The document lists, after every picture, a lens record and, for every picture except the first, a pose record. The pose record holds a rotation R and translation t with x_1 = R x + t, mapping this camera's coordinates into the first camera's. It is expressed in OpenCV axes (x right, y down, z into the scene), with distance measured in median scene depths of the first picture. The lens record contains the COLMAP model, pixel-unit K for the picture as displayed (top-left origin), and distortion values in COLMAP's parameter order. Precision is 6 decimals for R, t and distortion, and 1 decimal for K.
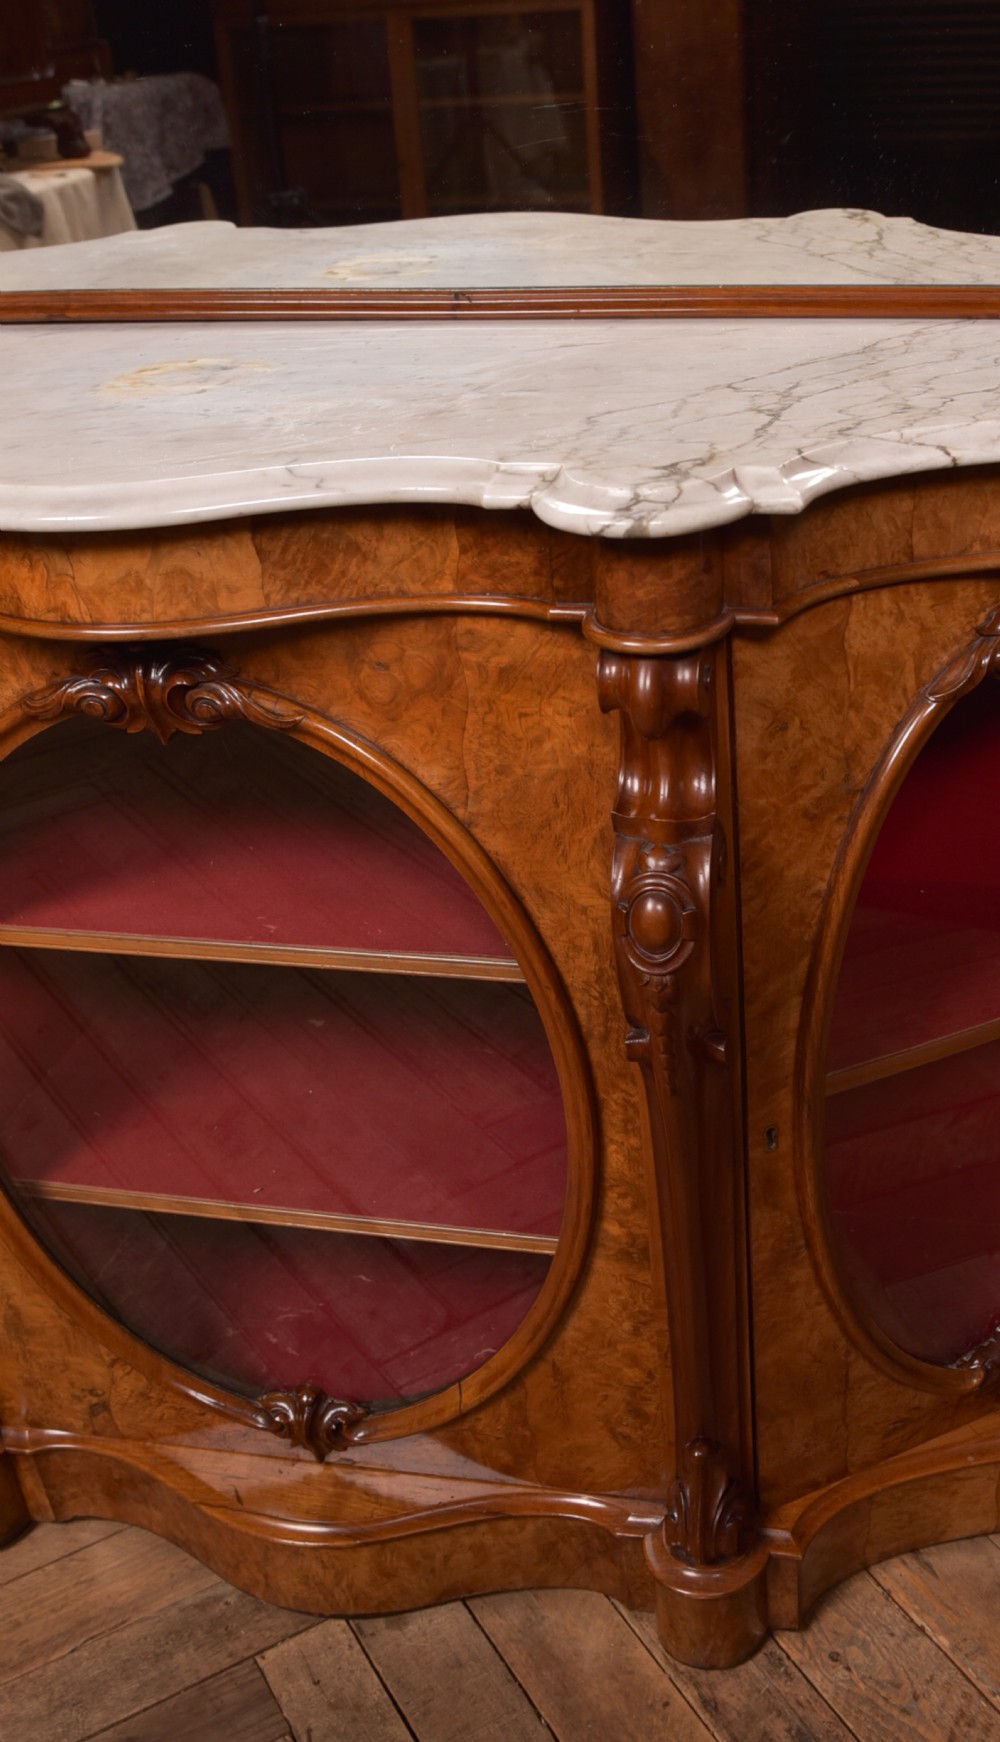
lens RADIAL K [[1763.6, 0, 695.4], [0, 1763.6, 889.9], [0, 0, 1]] dist [-0.108687, 0.059366]
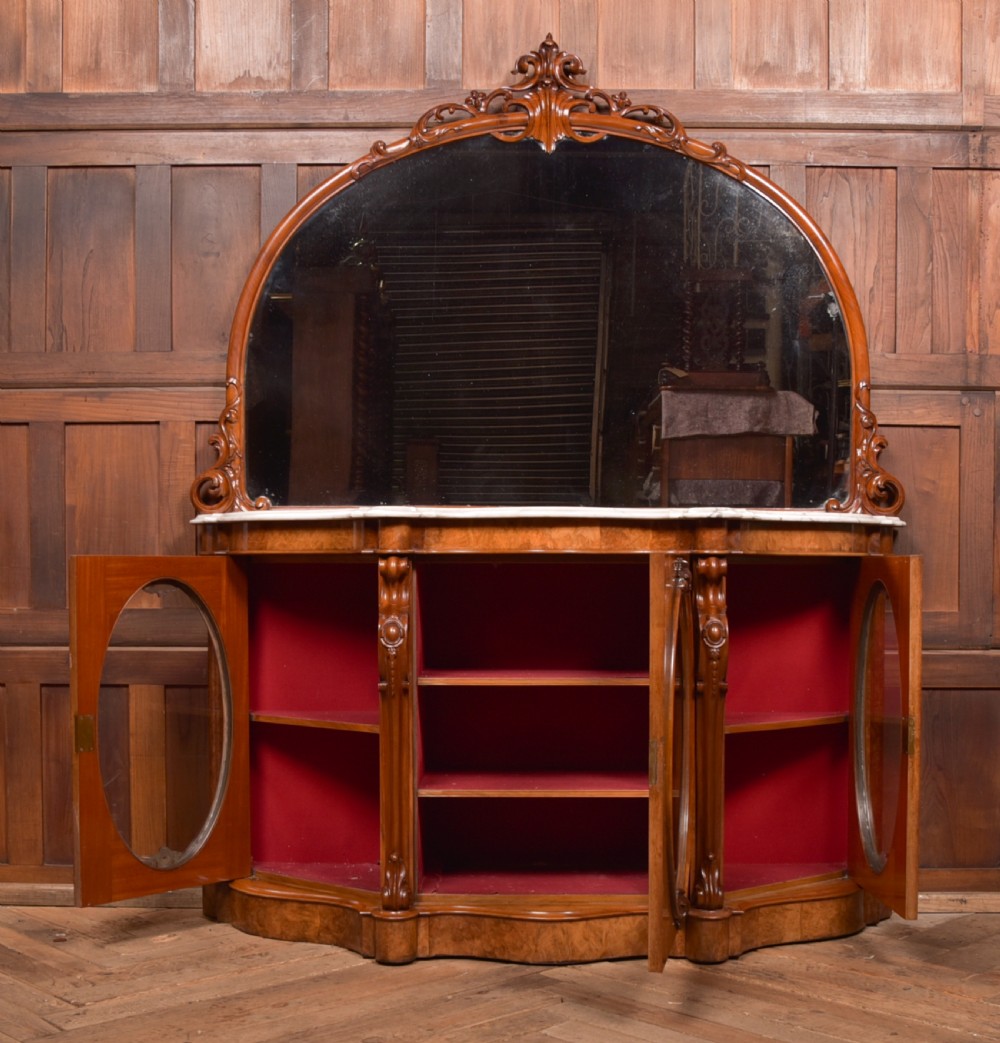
lens RADIAL K [[1572.2, 0, 534.3], [0, 1572.2, 626.5], [0, 0, 1]] dist [-0.133445, 0.176962]
pose [[0.977930, 0.035644, 0.205870, -0.779481], [0.062436, 0.890460, -0.450759, 1.067768], [-0.199385, 0.453664, 0.868582, -1.268119]]
